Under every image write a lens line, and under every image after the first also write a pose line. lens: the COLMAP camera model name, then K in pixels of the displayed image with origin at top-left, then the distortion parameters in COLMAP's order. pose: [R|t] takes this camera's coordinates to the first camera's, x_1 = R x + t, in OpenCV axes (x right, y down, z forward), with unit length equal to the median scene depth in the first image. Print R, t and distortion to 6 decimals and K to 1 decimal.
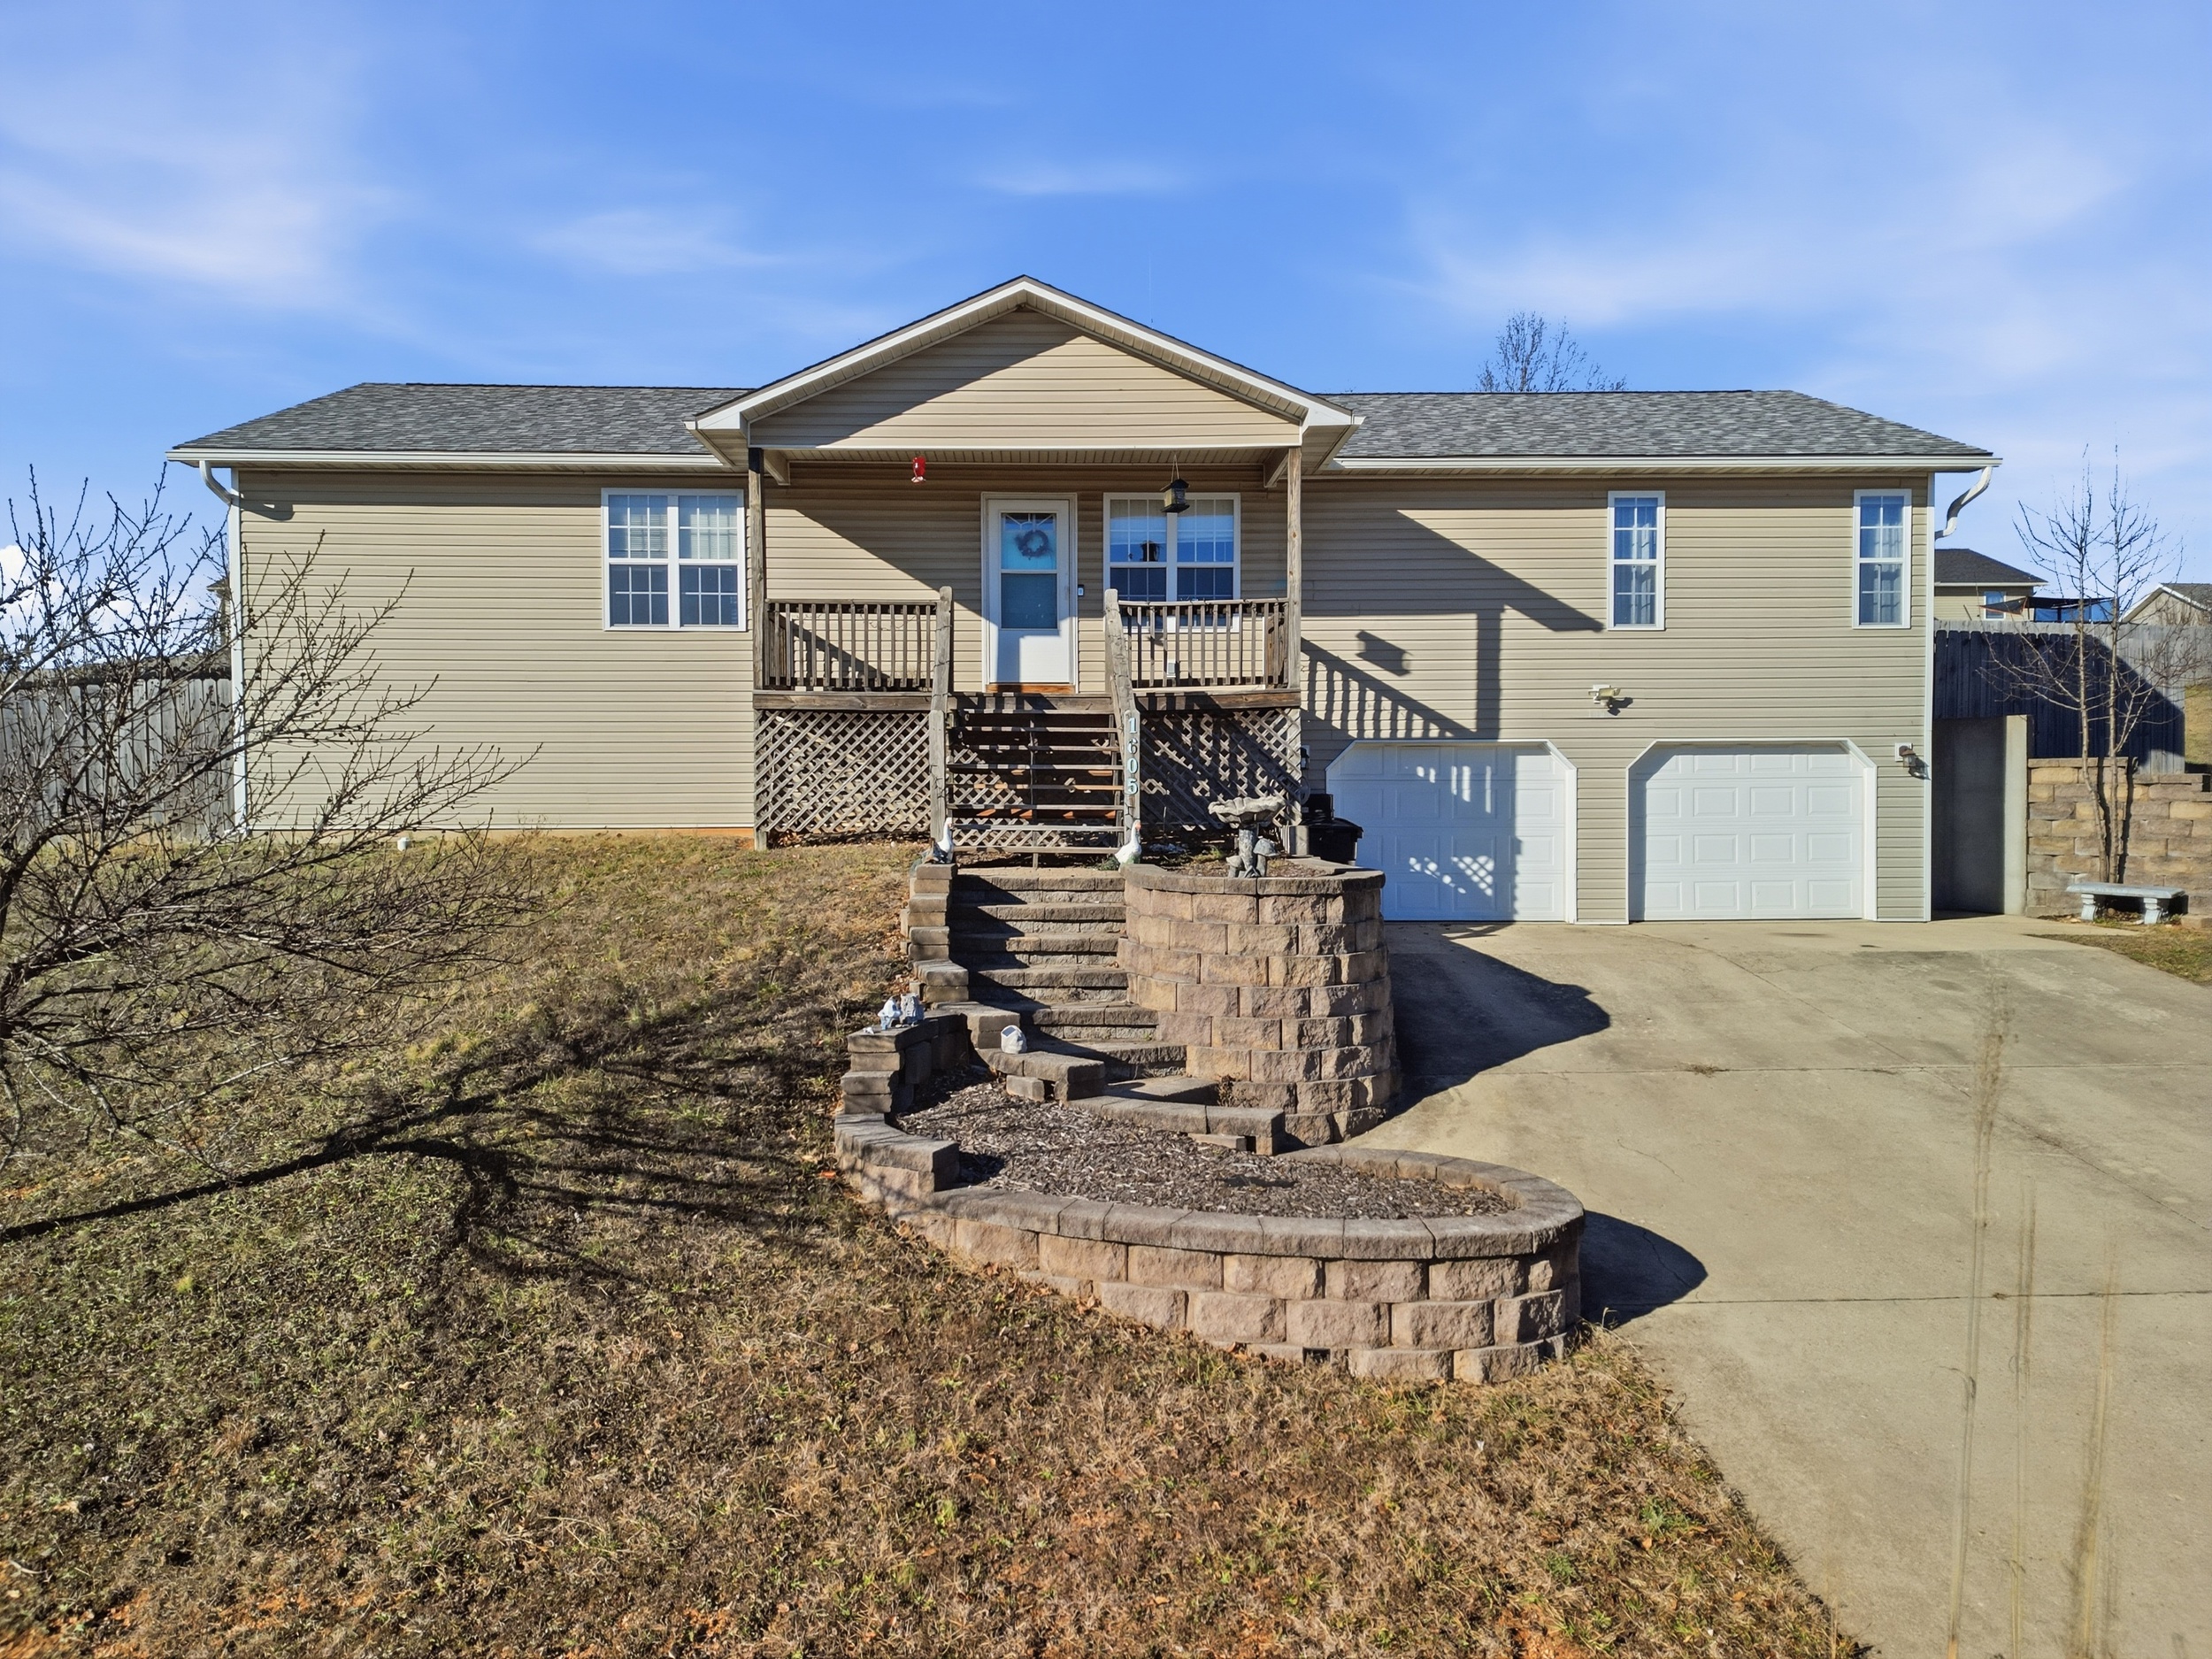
lens RADIAL K [[1524.3, 0, 1093.2], [0, 1524.3, 841.9], [0, 0, 1]] dist [0.084945, -0.073009]
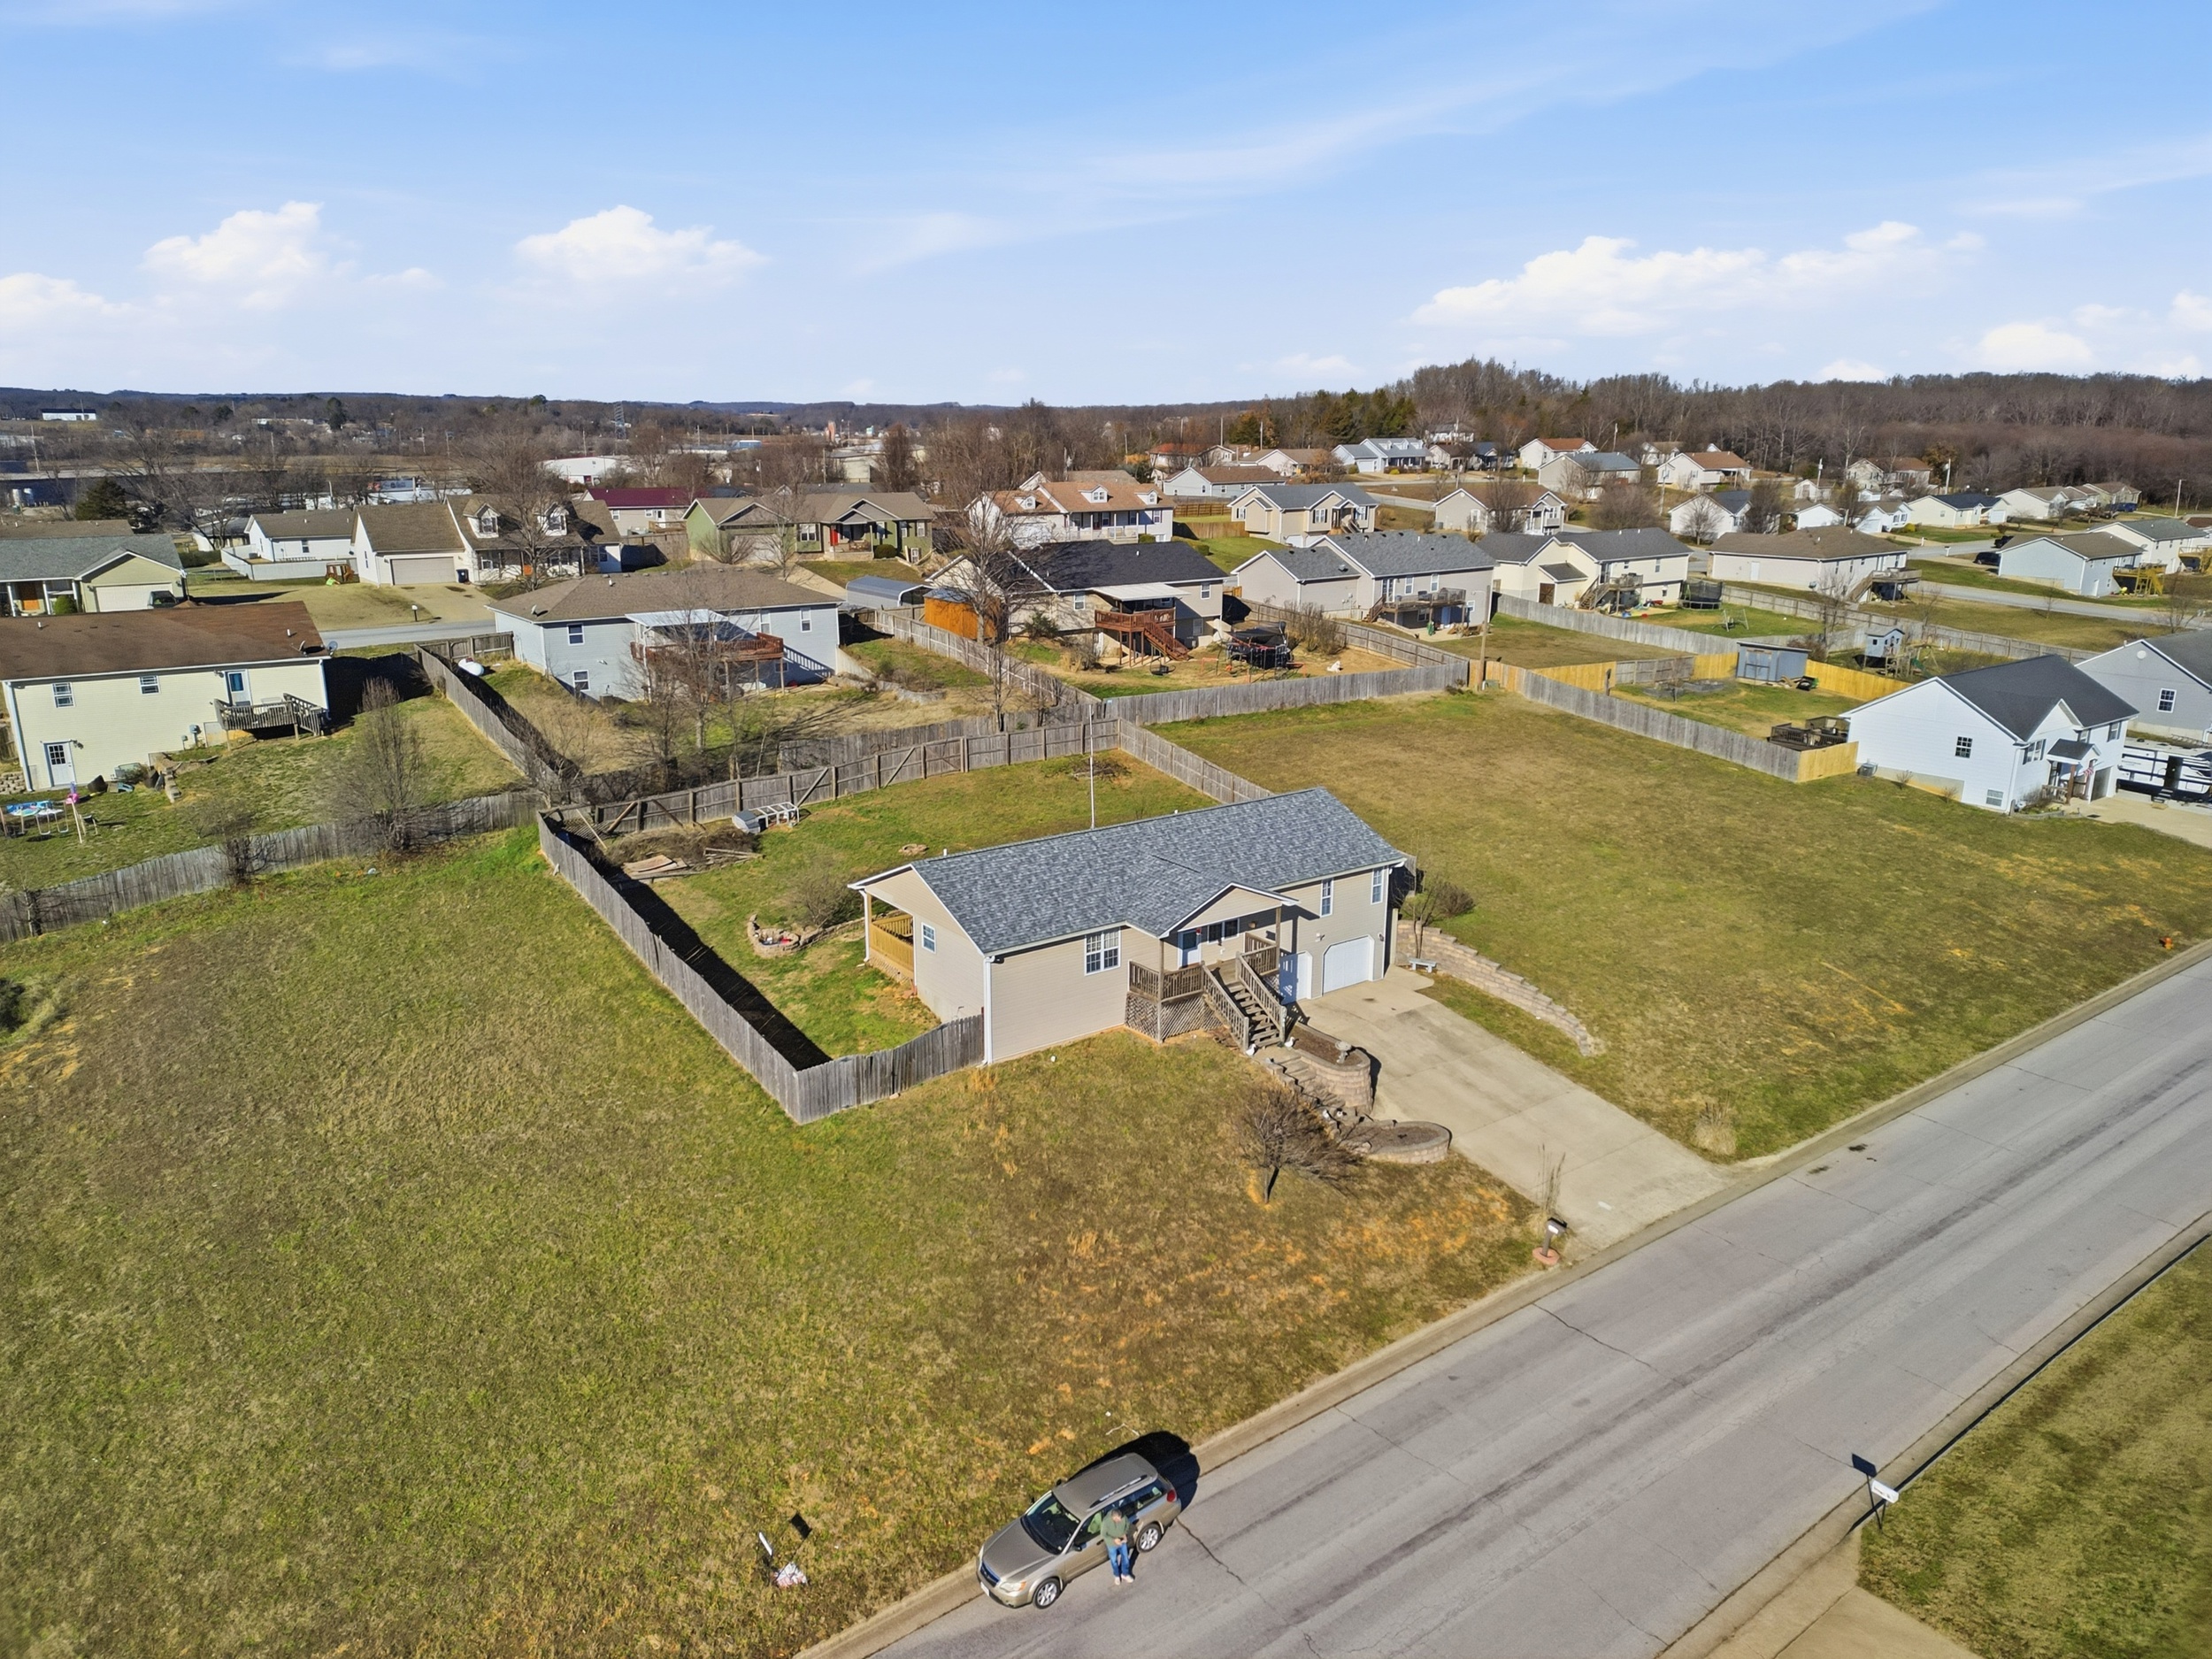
lens RADIAL K [[1524.3, 0, 1099.6], [0, 1524.3, 814.3], [0, 0, 1]] dist [0.084945, -0.073009]
pose [[0.826907, -0.133239, 0.546326, -1.915358], [0.007300, 0.973986, 0.226489, -1.142707], [-0.562291, -0.183297, 0.806369, -1.437934]]
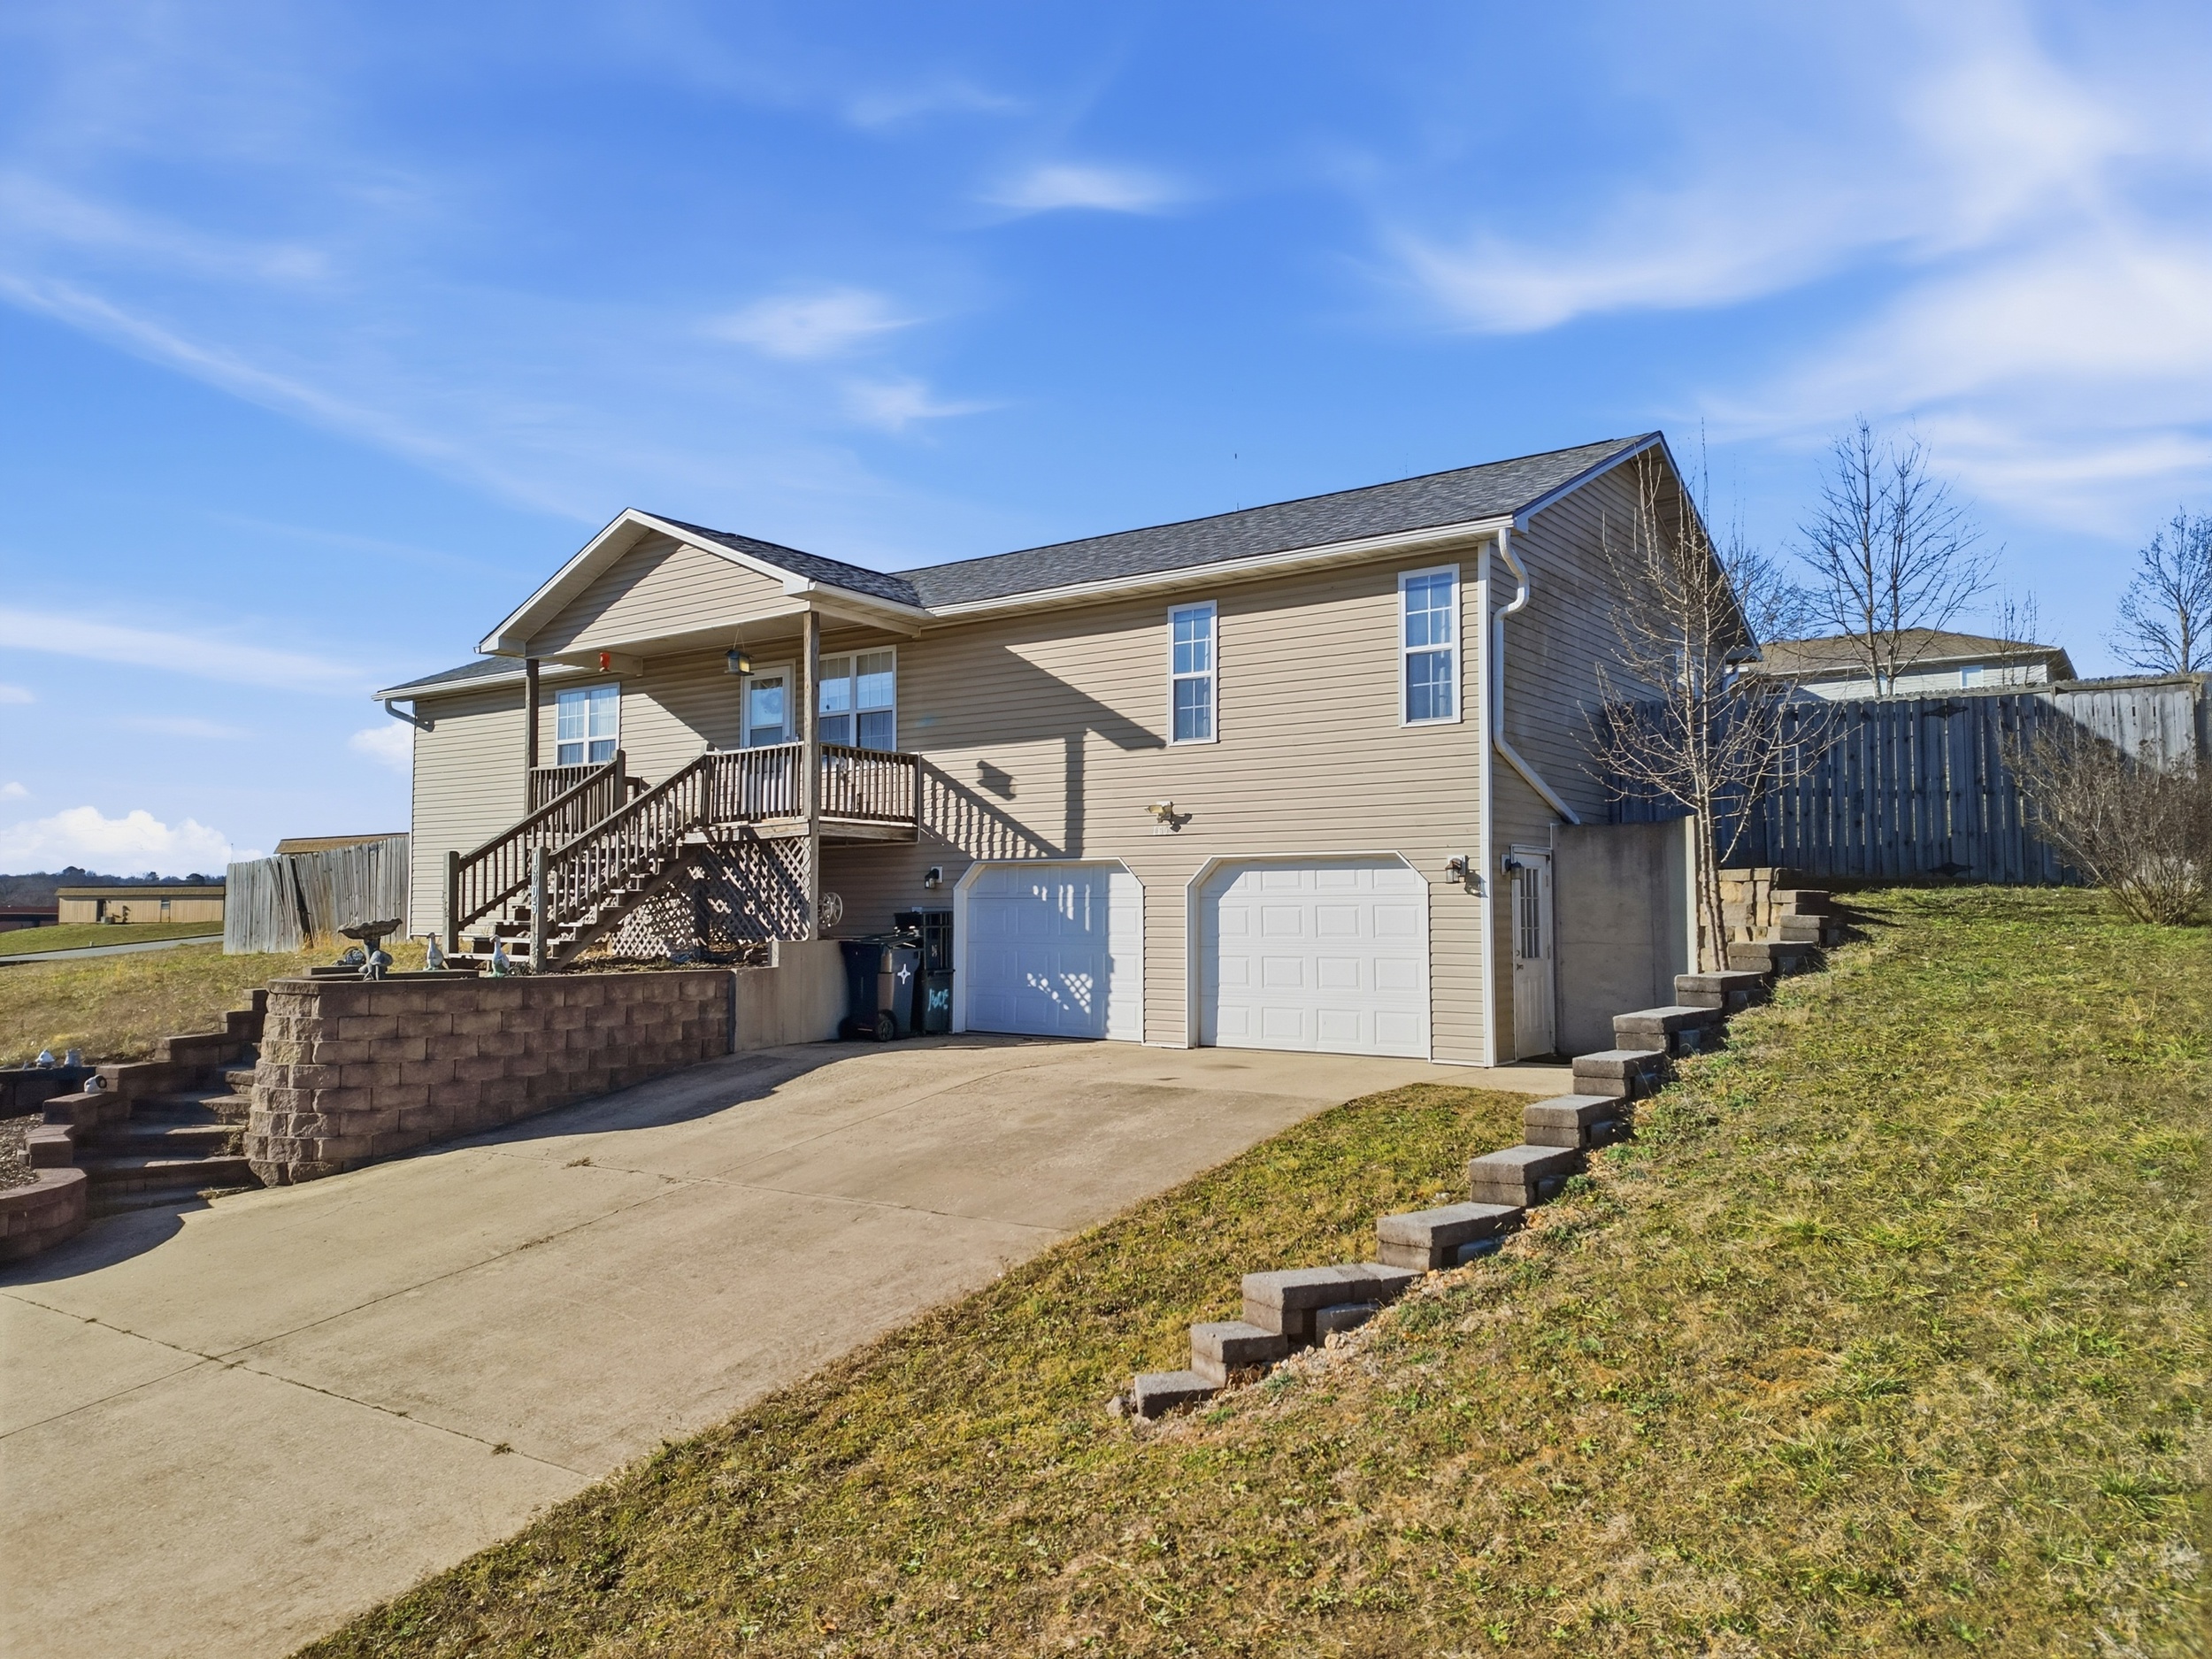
lens RADIAL K [[1524.3, 0, 1103.4], [0, 1524.3, 838.3], [0, 0, 1]] dist [0.084945, -0.073009]
pose [[0.791630, -0.026622, -0.610420, 0.894934], [-0.017000, 0.997704, -0.065558, -0.014138], [0.610764, 0.062275, 0.789360, 0.210622]]
